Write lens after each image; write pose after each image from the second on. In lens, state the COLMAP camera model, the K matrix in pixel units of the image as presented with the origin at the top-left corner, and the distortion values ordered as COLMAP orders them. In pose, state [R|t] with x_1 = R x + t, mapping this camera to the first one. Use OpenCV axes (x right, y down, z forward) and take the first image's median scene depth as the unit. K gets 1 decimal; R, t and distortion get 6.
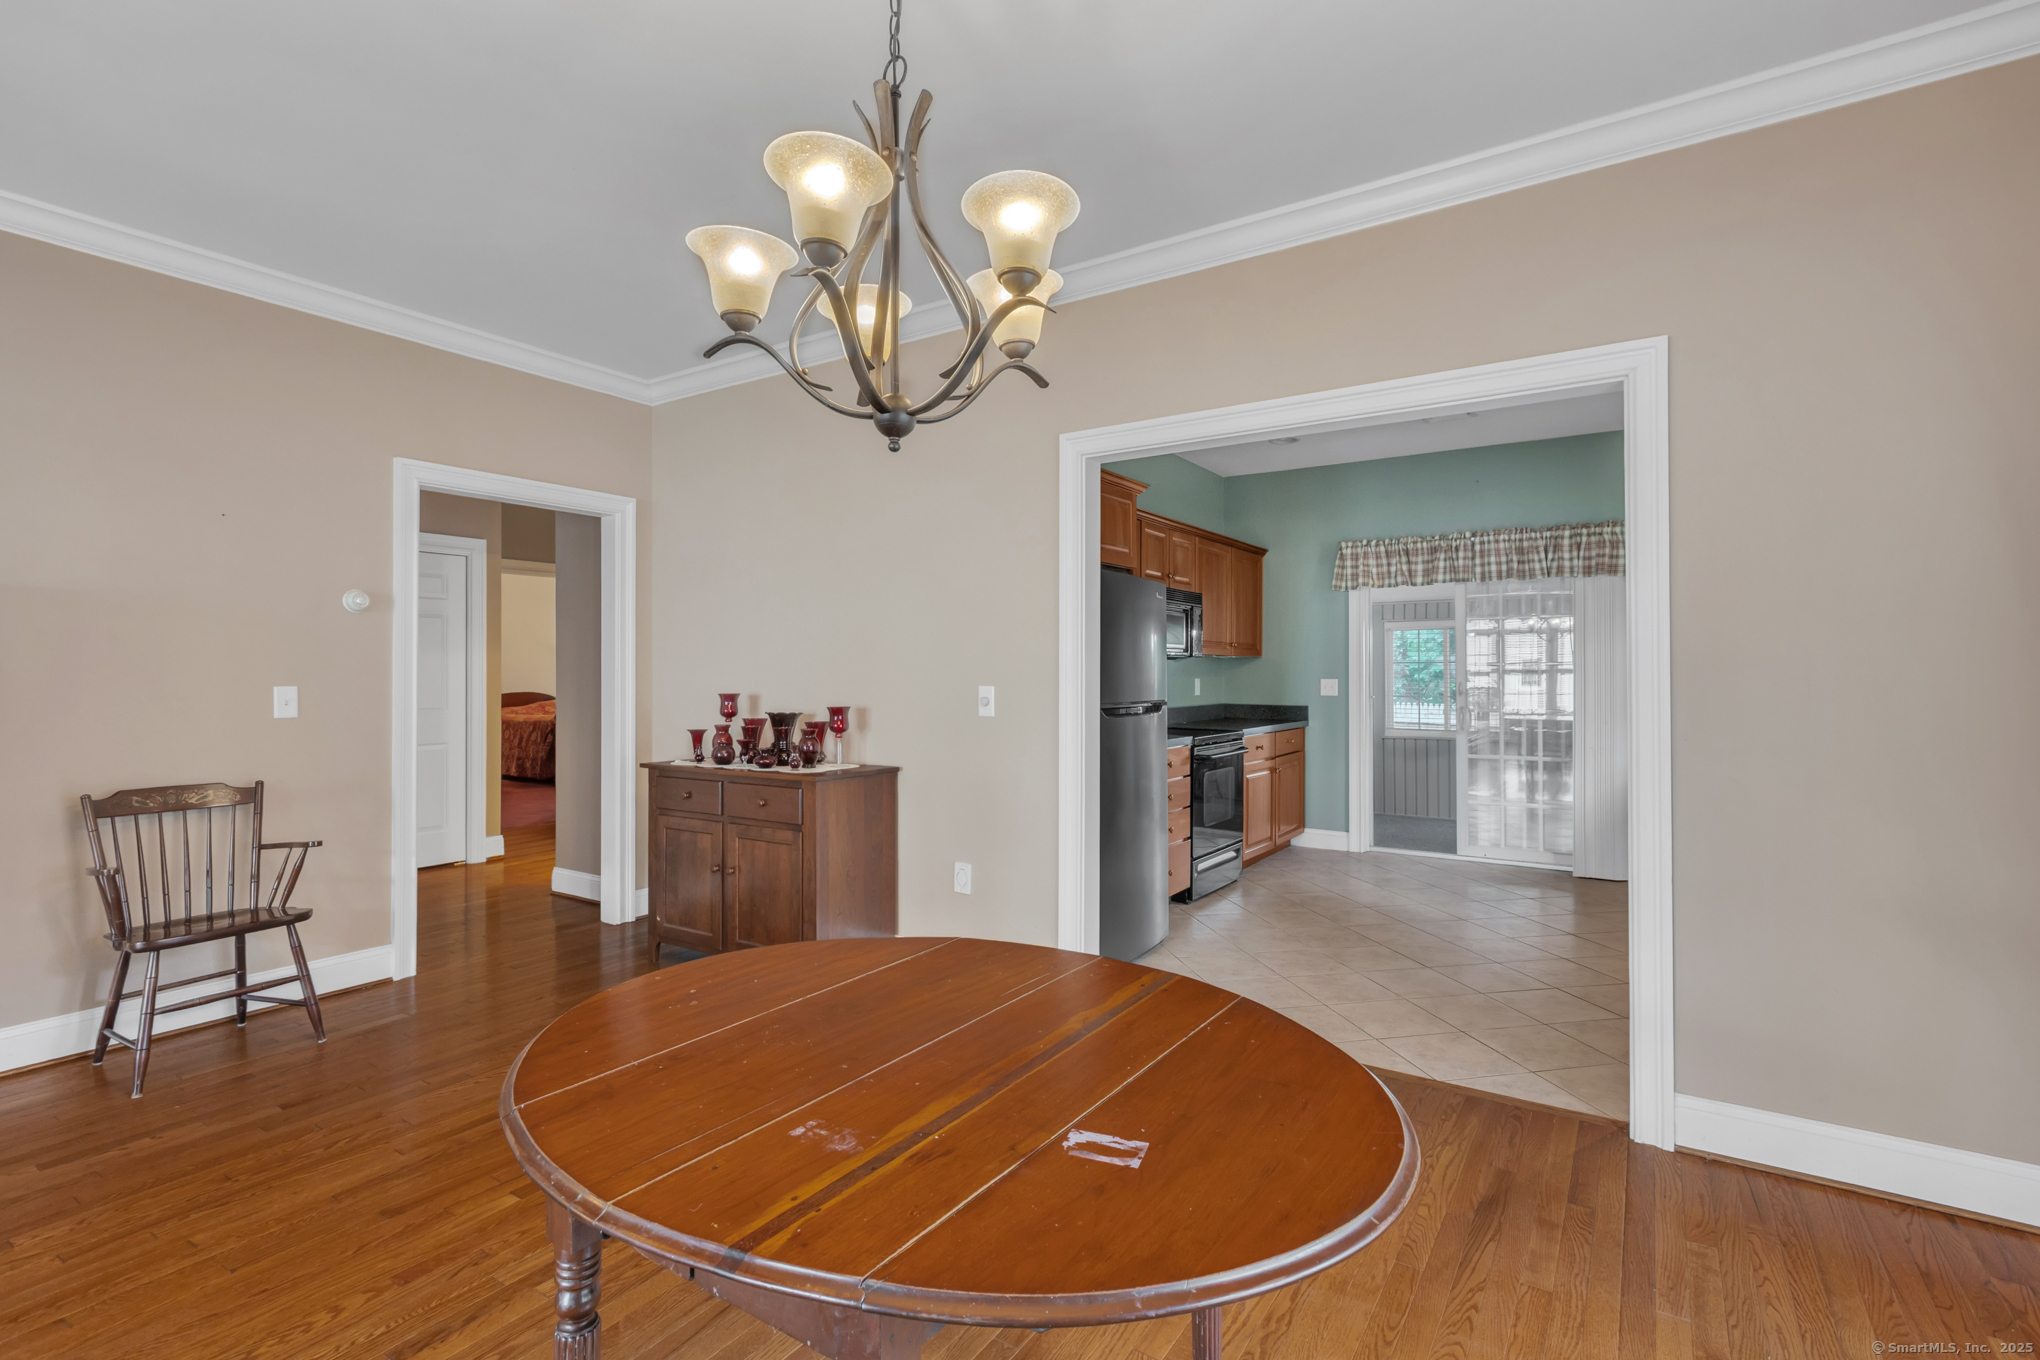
lens RADIAL K [[943.6, 0, 1013.2], [0, 943.6, 670.9], [0, 0, 1]] dist [0.007425, -0.000565]
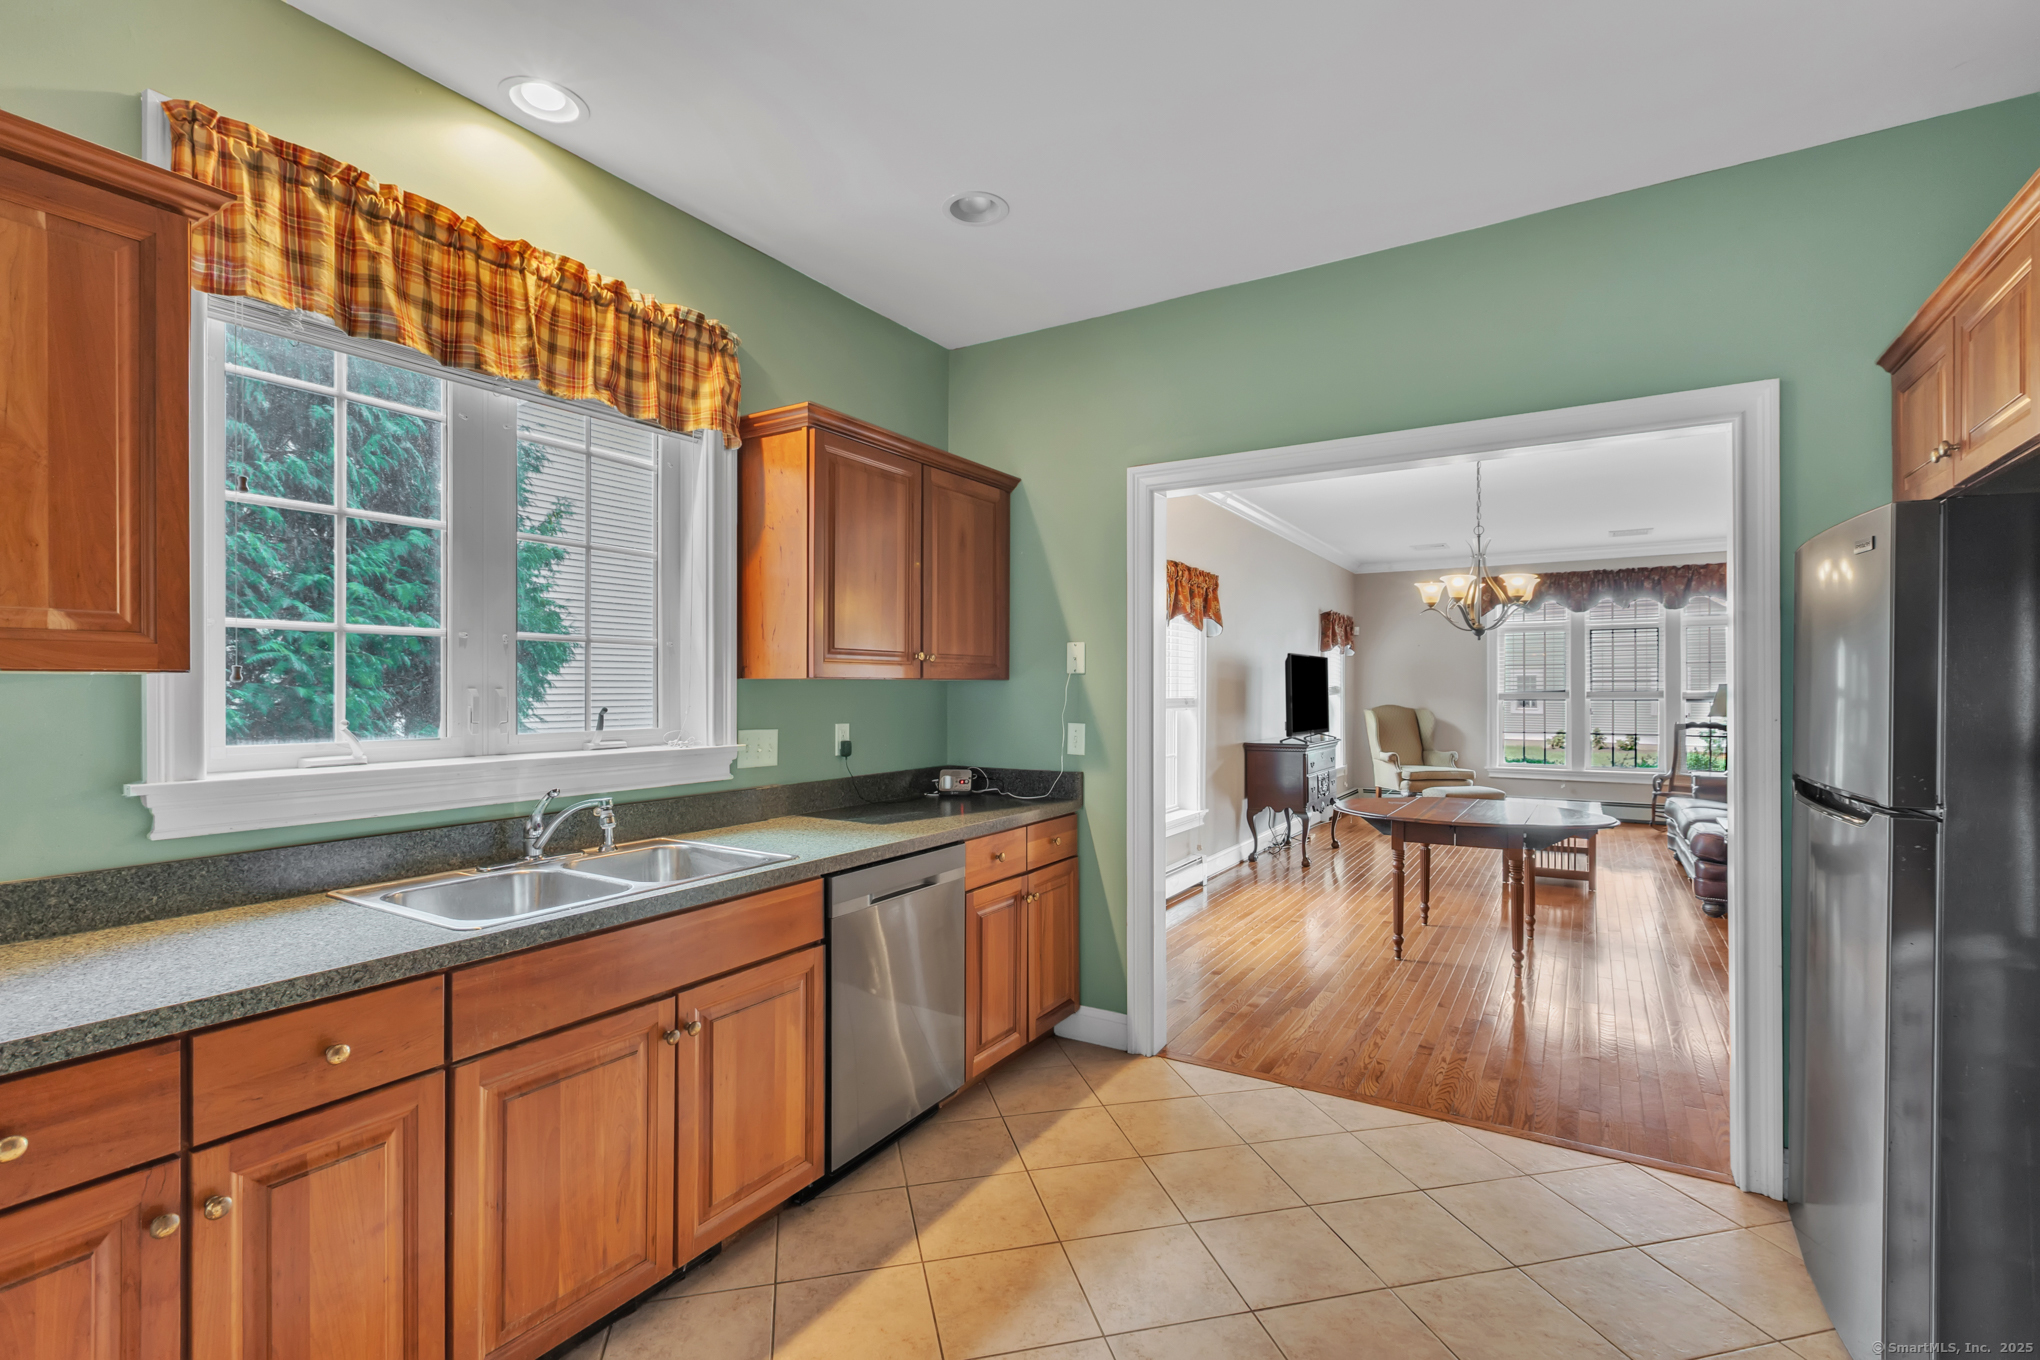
lens RADIAL K [[929.0, 0, 1017.8], [0, 929.0, 692.3], [0, 0, 1]] dist [0.007486, -0.003099]
pose [[-0.999255, 0.001514, -0.038561, 0.403123], [0.001439, 0.999997, 0.001973, -0.012057], [0.038564, 0.001916, -0.999254, 1.031812]]
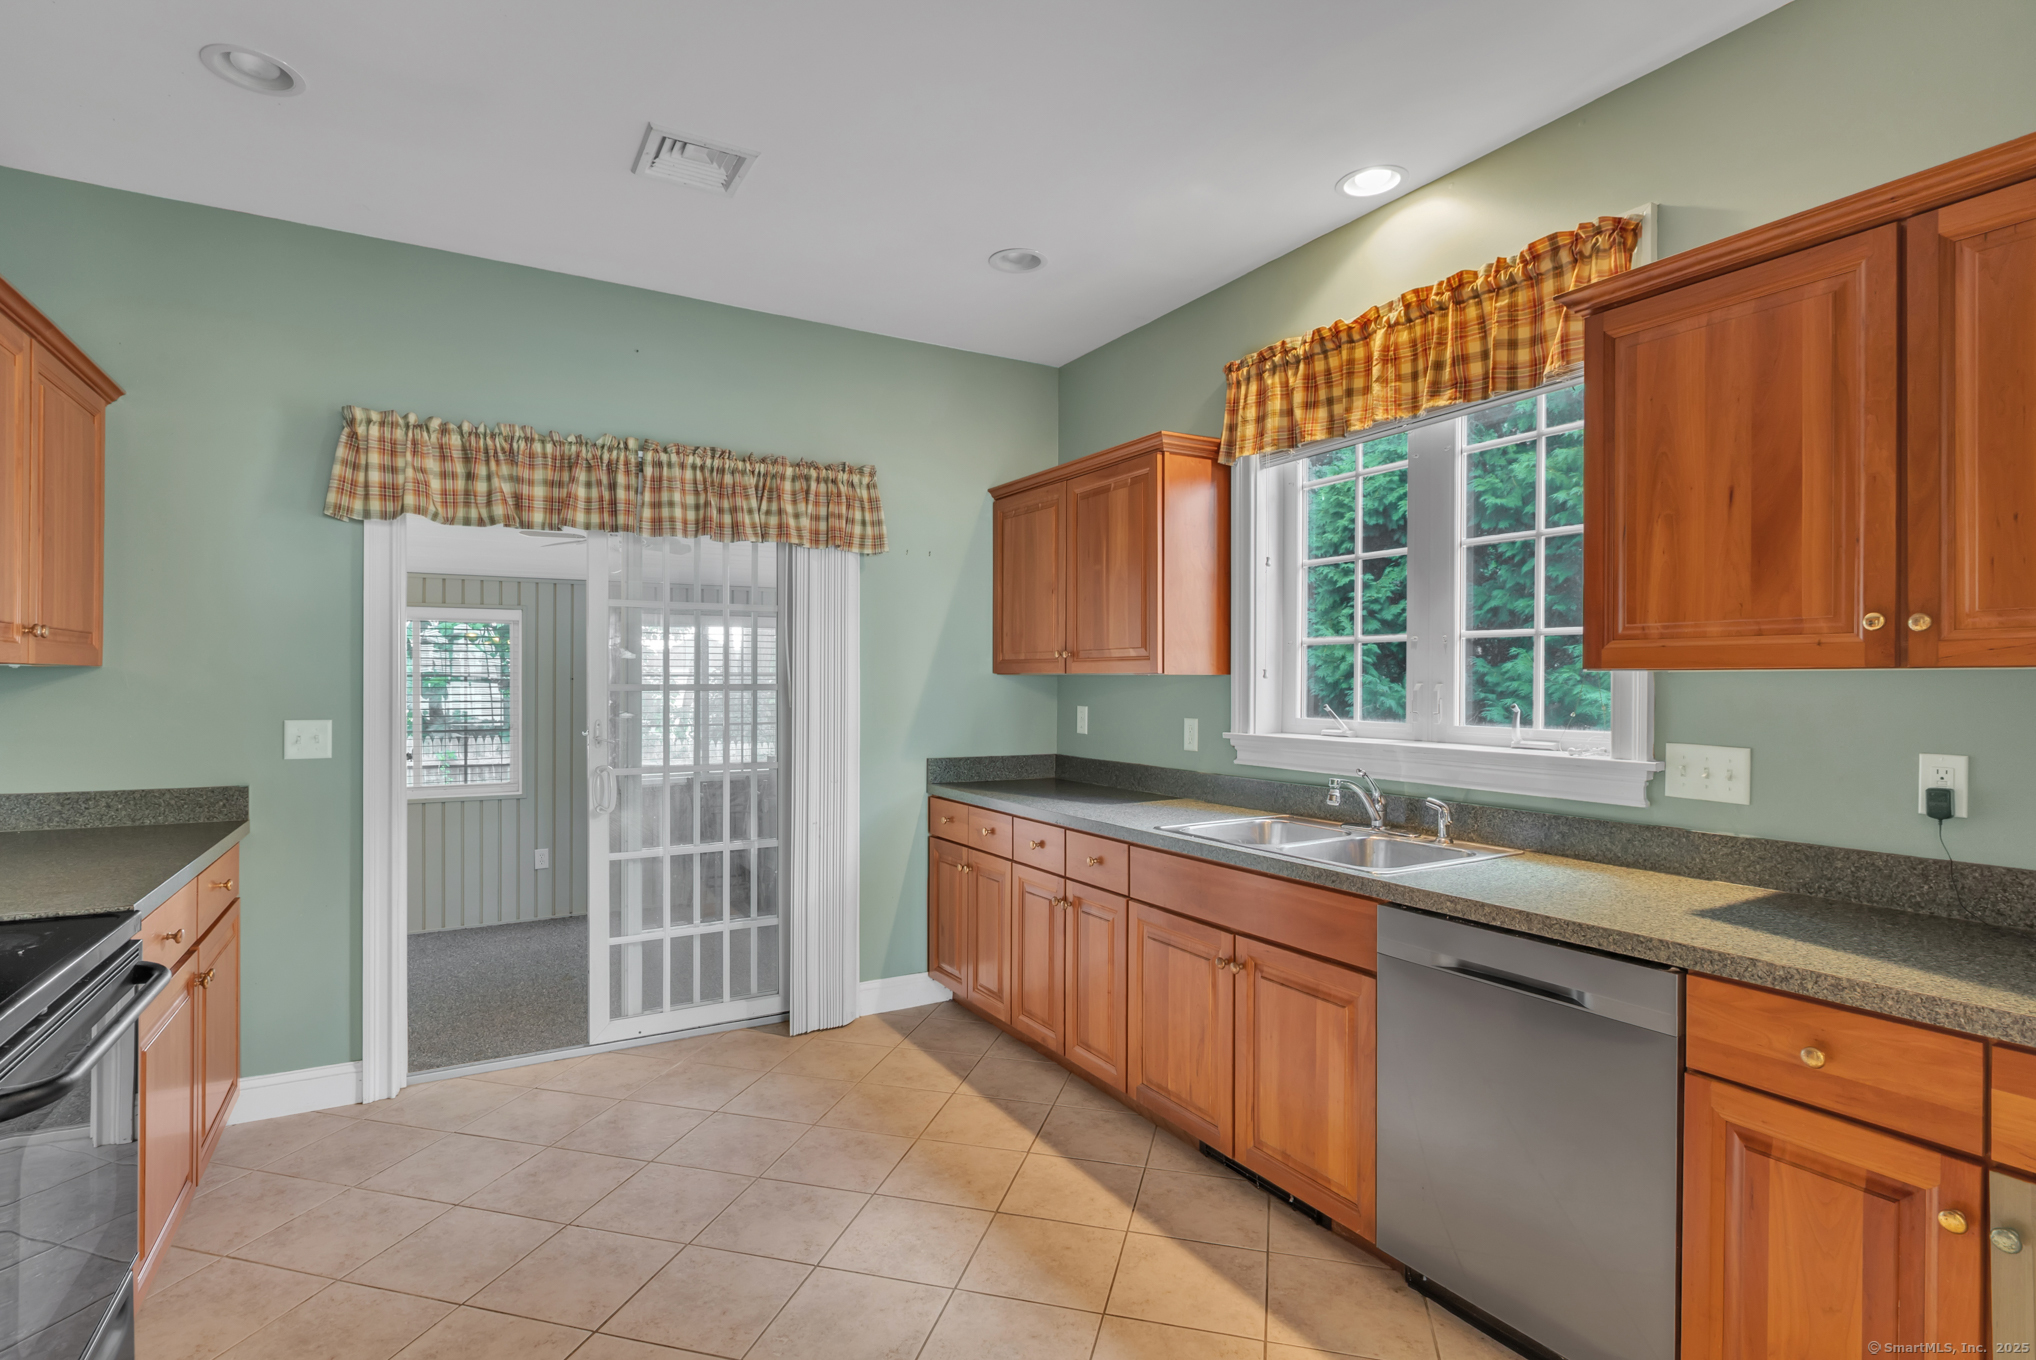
lens RADIAL K [[1002.7, 0, 1008.6], [0, 1002.7, 686.7], [0, 0, 1]] dist [0.001904, 0.003044]
pose [[0.444995, -0.003912, 0.895525, 0.073642], [-0.006277, 0.999952, 0.007488, -0.013982], [-0.895511, -0.008953, 0.444949, 0.583106]]
